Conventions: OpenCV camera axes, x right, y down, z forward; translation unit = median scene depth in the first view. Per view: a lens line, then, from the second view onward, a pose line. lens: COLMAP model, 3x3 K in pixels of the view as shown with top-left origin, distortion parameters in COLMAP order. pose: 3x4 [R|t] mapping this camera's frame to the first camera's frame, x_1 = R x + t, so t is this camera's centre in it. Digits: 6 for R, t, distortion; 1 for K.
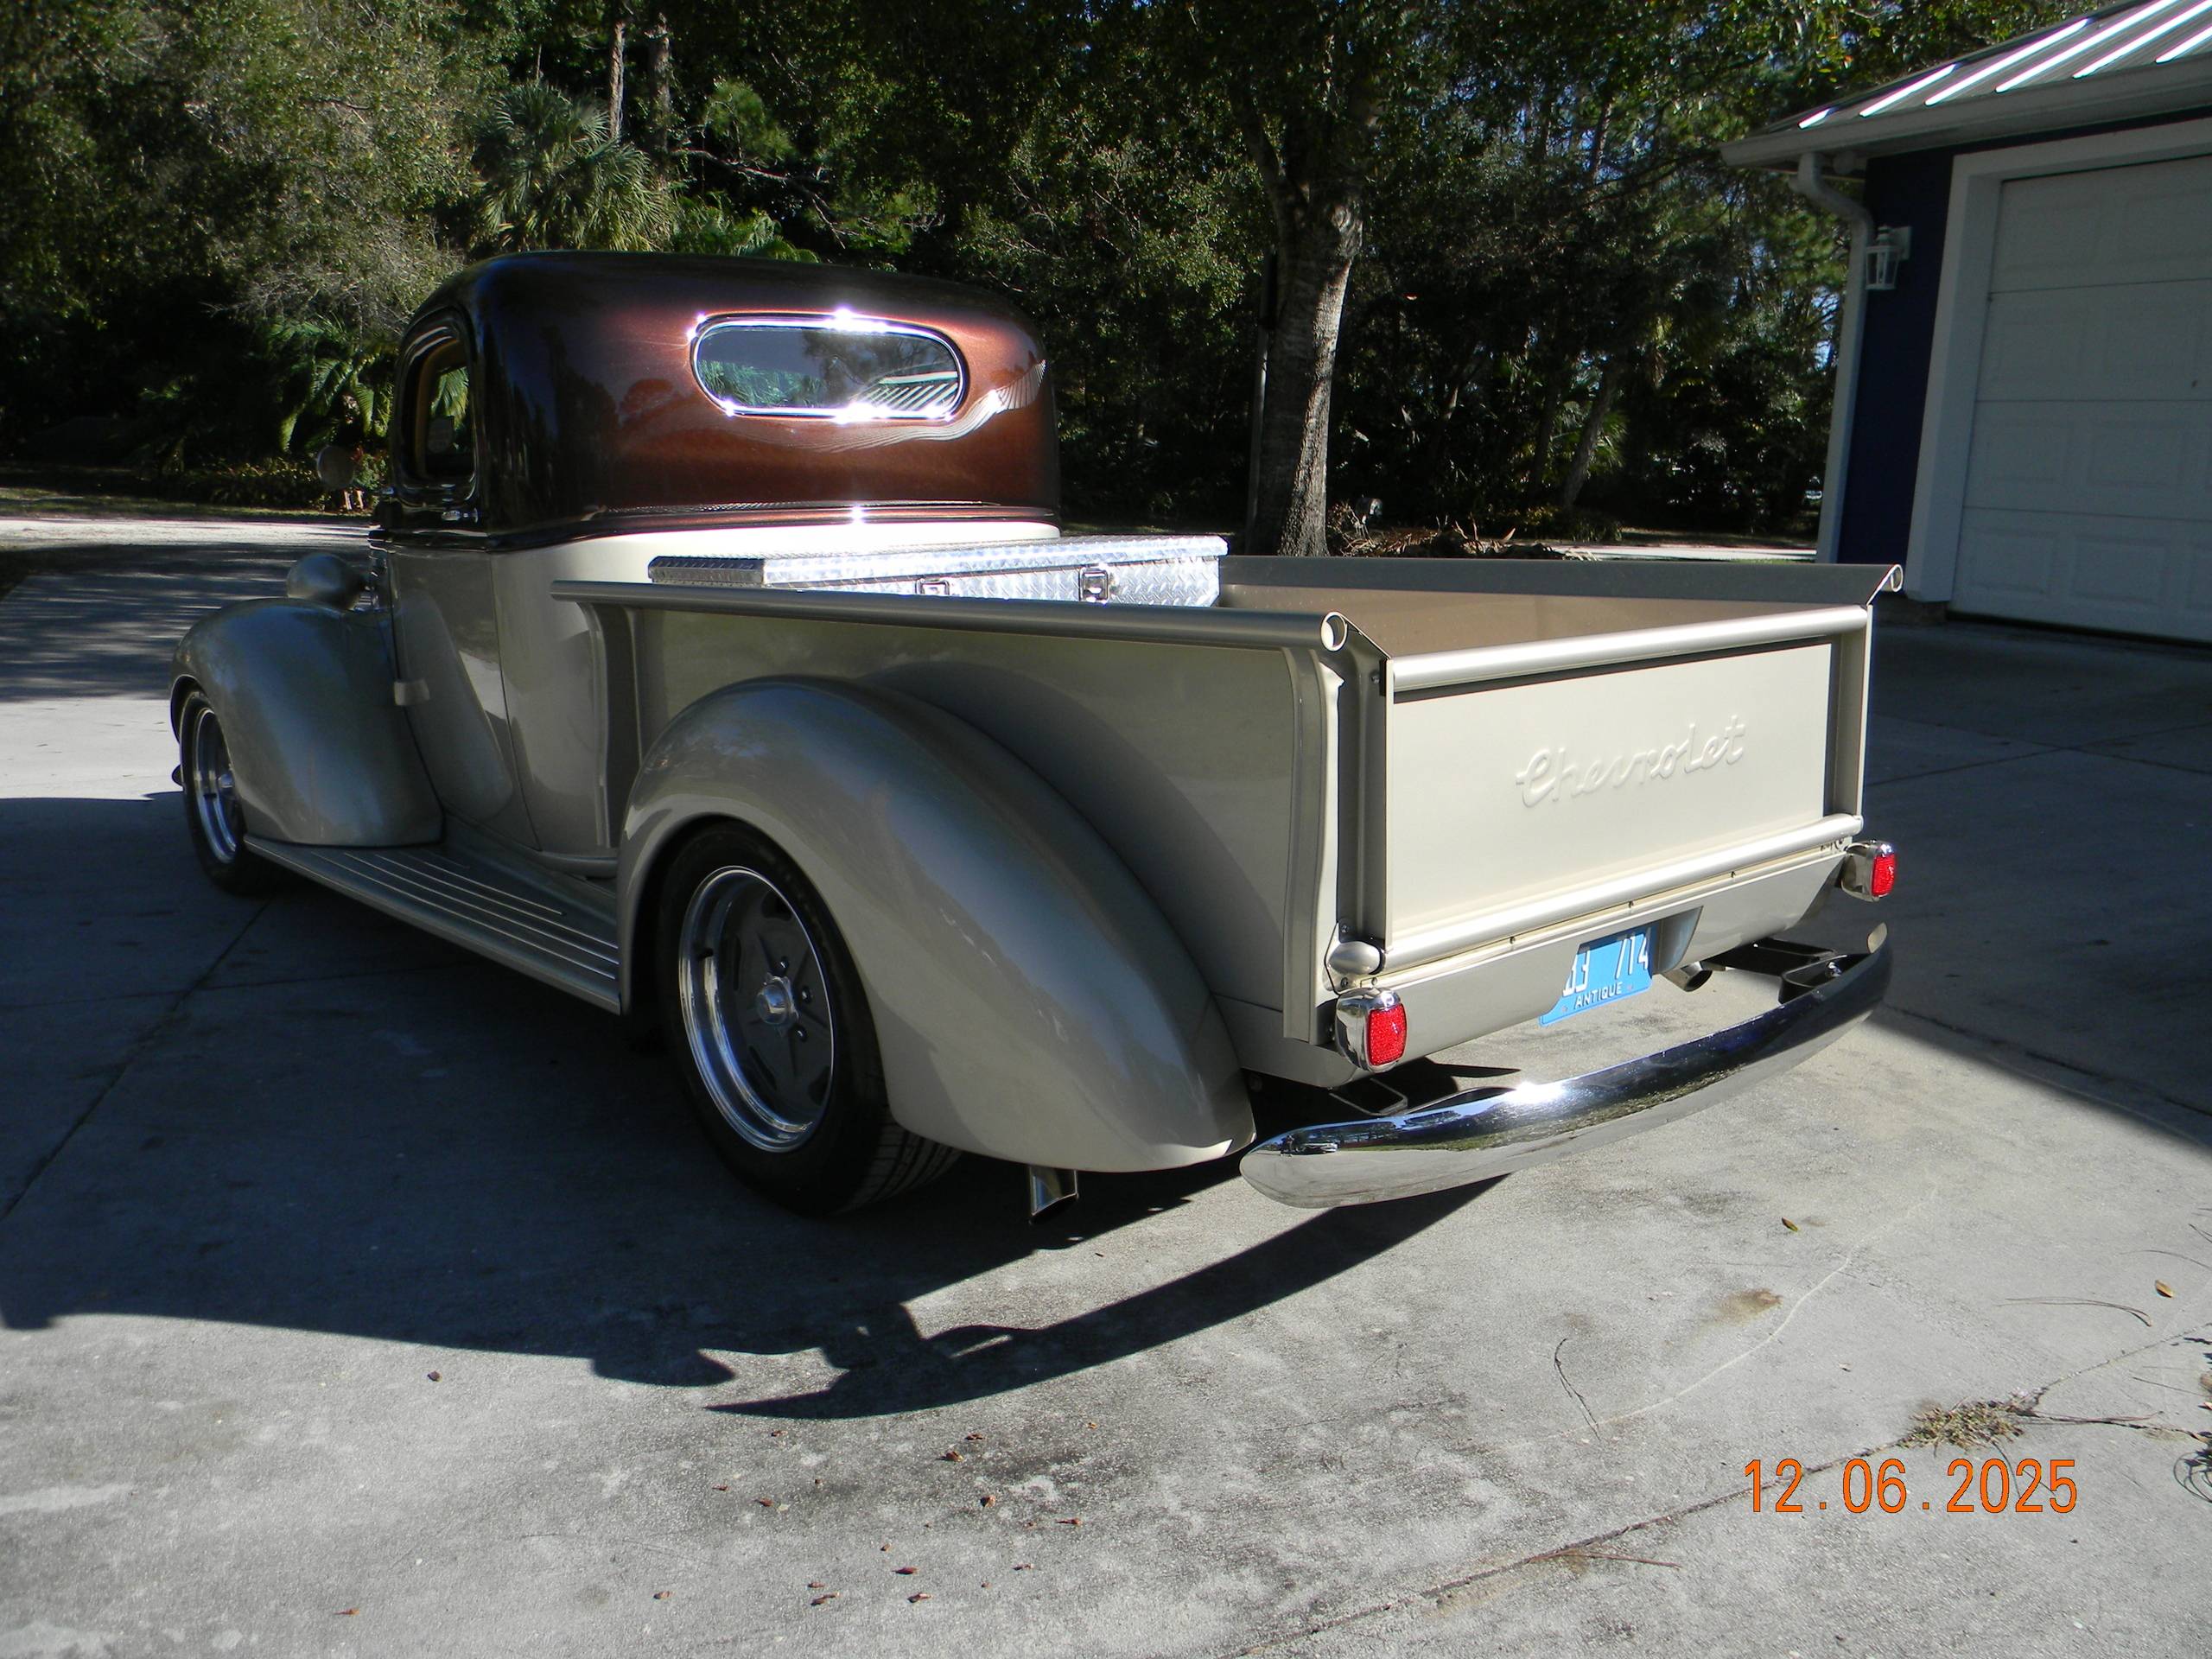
lens RADIAL K [[1777.0, 0, 1107.7], [0, 1777.0, 822.7], [0, 0, 1]] dist [0.001138, -0.013997]
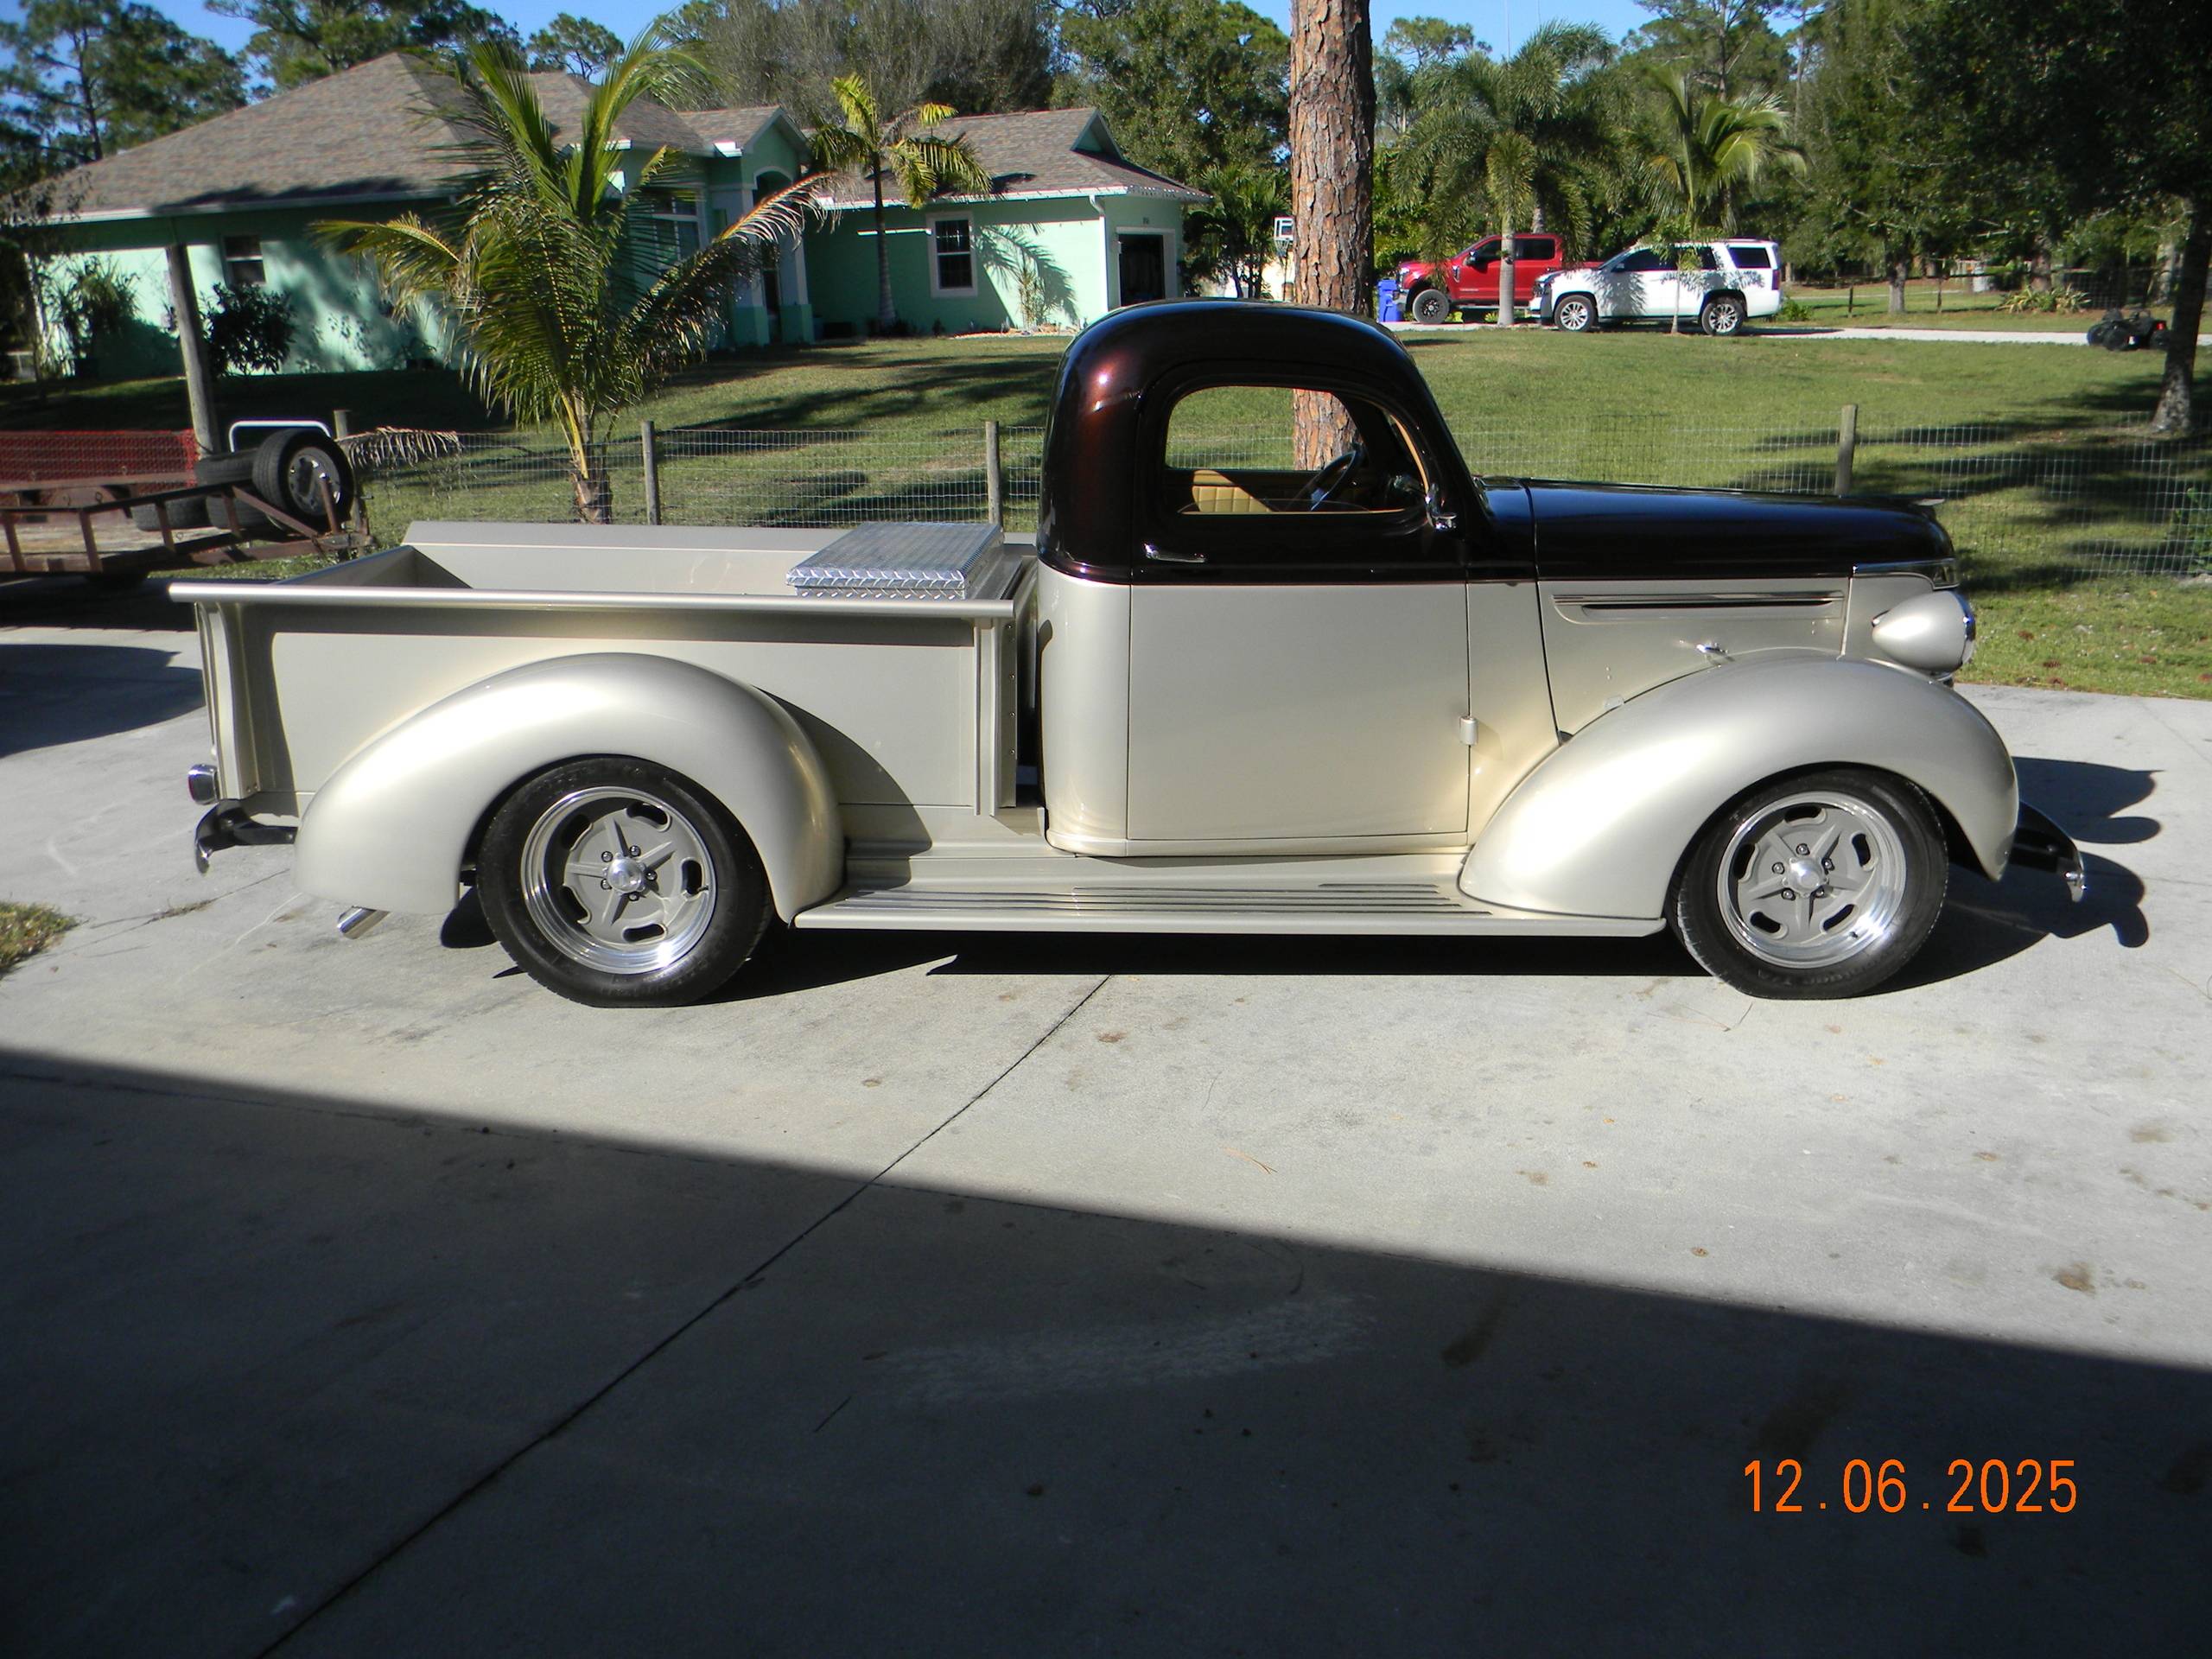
lens RADIAL K [[1777.0, 0, 1098.5], [0, 1777.0, 830.1], [0, 0, 1]] dist [0.001138, -0.013997]
pose [[-0.688872, 0.203432, -0.695752, 0.733633], [-0.133352, 0.907867, 0.397486, -0.478148], [0.712511, 0.366597, -0.598276, 1.866107]]
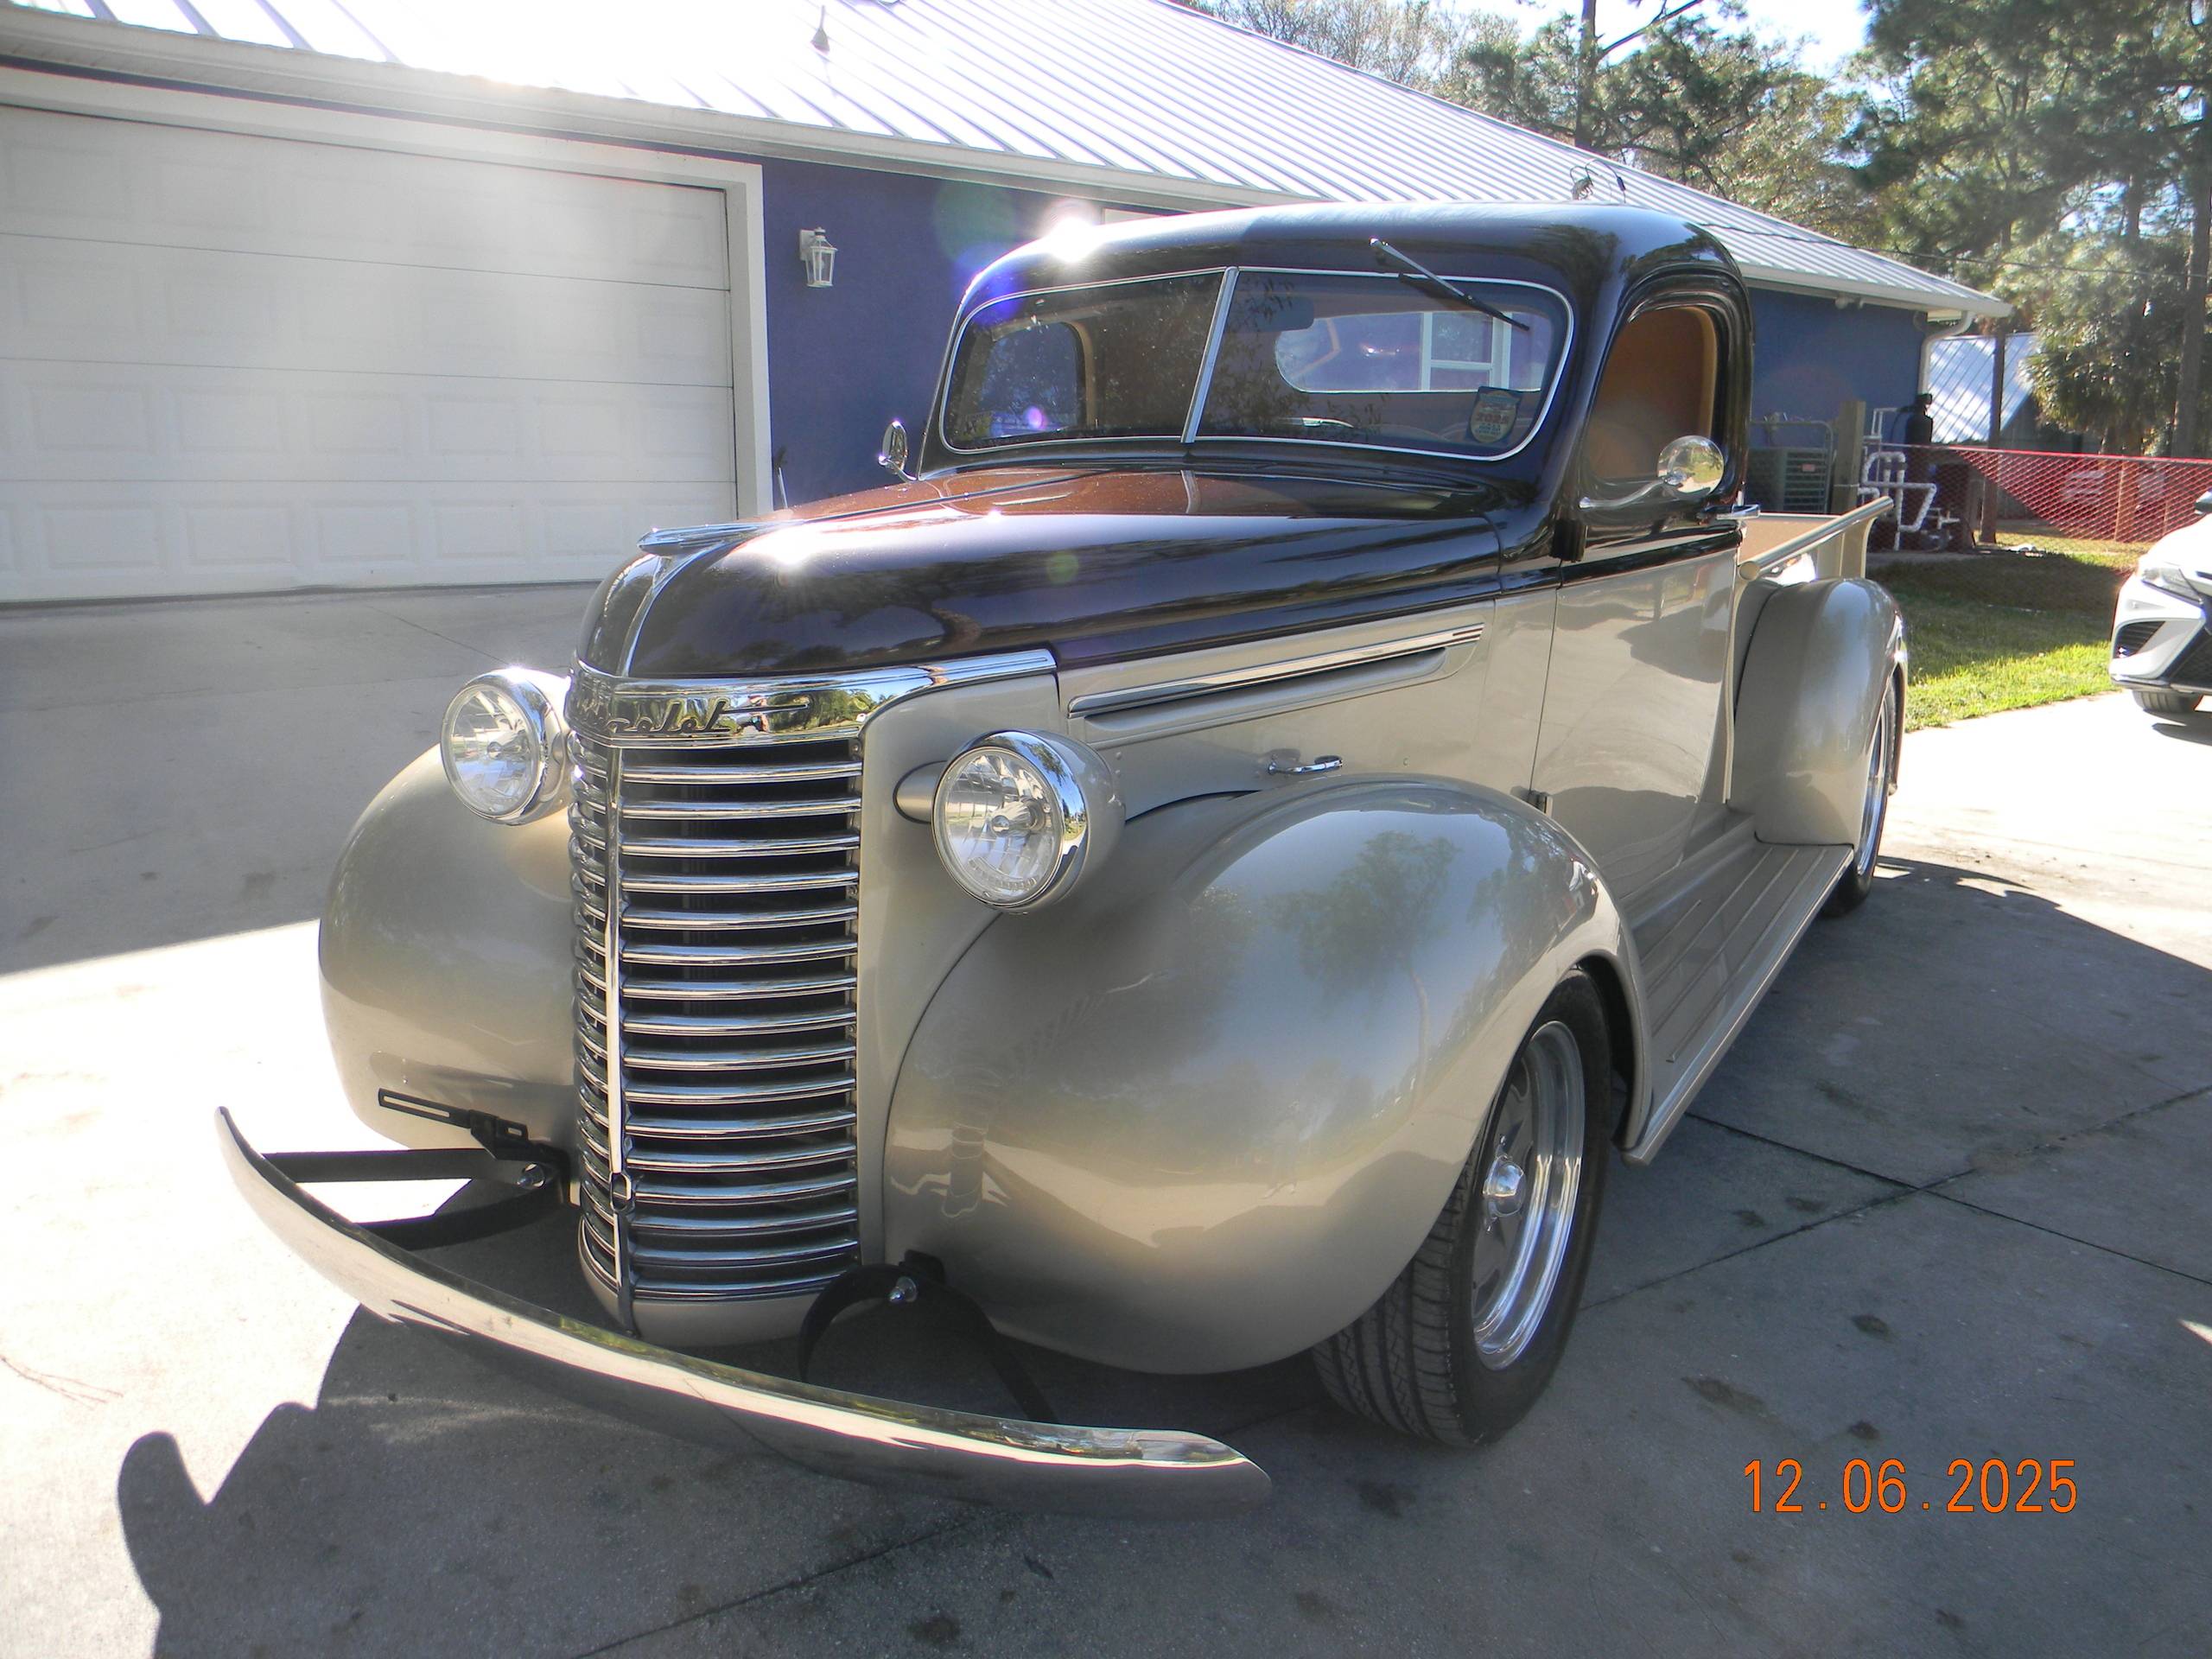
lens RADIAL K [[1777.0, 0, 1112.4], [0, 1777.0, 823.4], [0, 0, 1]] dist [0.001138, -0.013997]
pose [[-0.289135, -0.216870, 0.932399, -1.089109], [0.185162, 0.942937, 0.276739, -0.317429], [-0.939210, 0.252660, -0.232481, 1.476890]]
